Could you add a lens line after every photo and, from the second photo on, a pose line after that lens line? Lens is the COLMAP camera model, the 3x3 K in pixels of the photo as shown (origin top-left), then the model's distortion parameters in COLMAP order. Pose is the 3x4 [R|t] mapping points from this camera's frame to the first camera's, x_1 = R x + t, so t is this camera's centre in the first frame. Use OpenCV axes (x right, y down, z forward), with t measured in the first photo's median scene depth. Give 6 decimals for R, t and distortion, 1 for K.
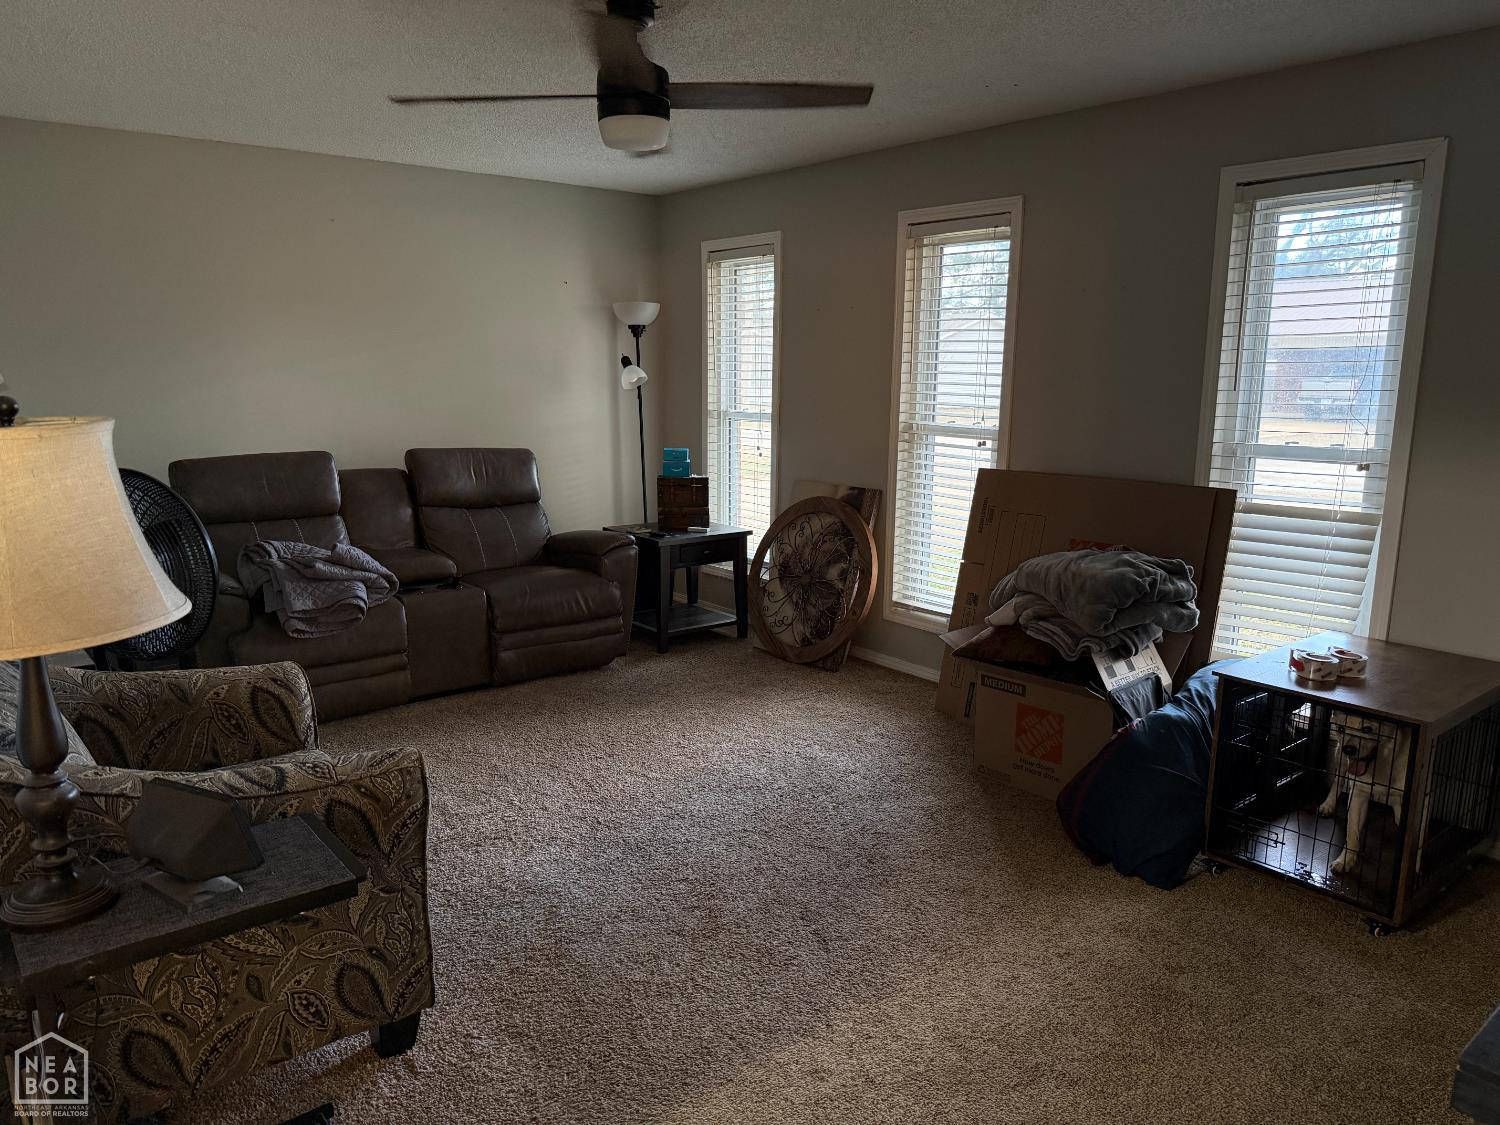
lens RADIAL K [[1046.1, 0, 751.6], [0, 1046.1, 566.8], [0, 0, 1]] dist [0.002063, -0.002747]
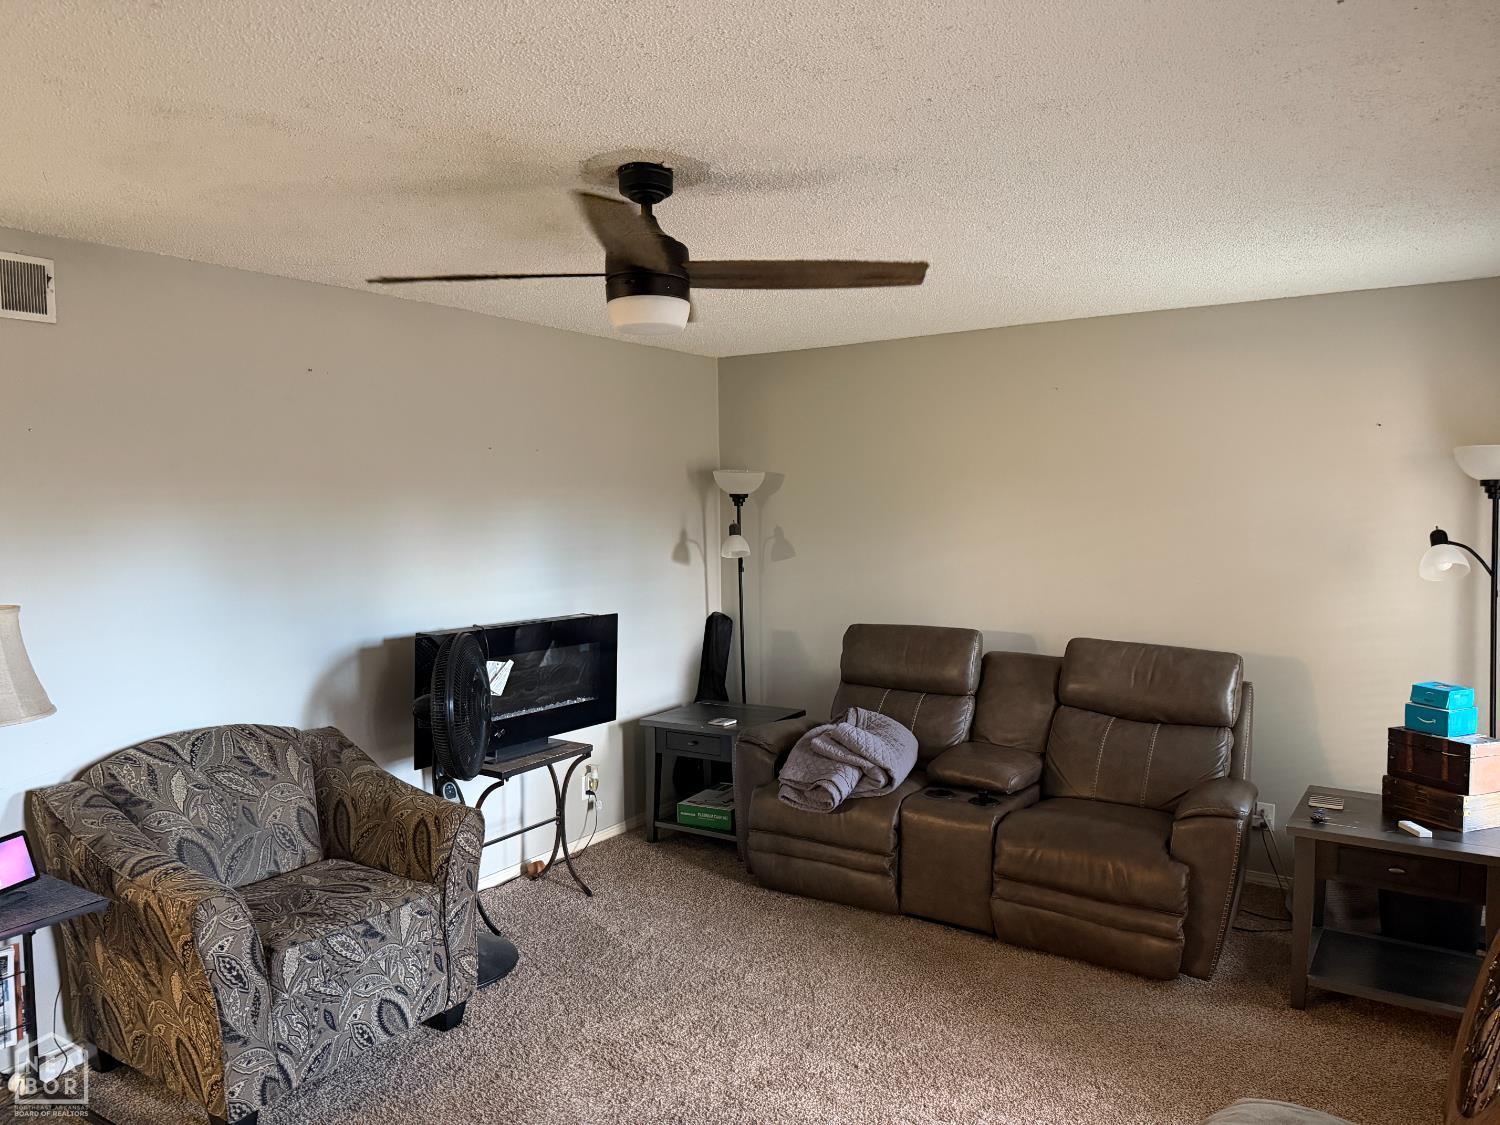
lens RADIAL K [[1046.1, 0, 750.5], [0, 1046.1, 558.4], [0, 0, 1]] dist [0.002063, -0.002747]
pose [[0.302216, 0.042791, -0.952279, 0.435862], [-0.174421, 0.984608, -0.011111, -0.127730], [0.937146, 0.169456, 0.305028, 0.510610]]
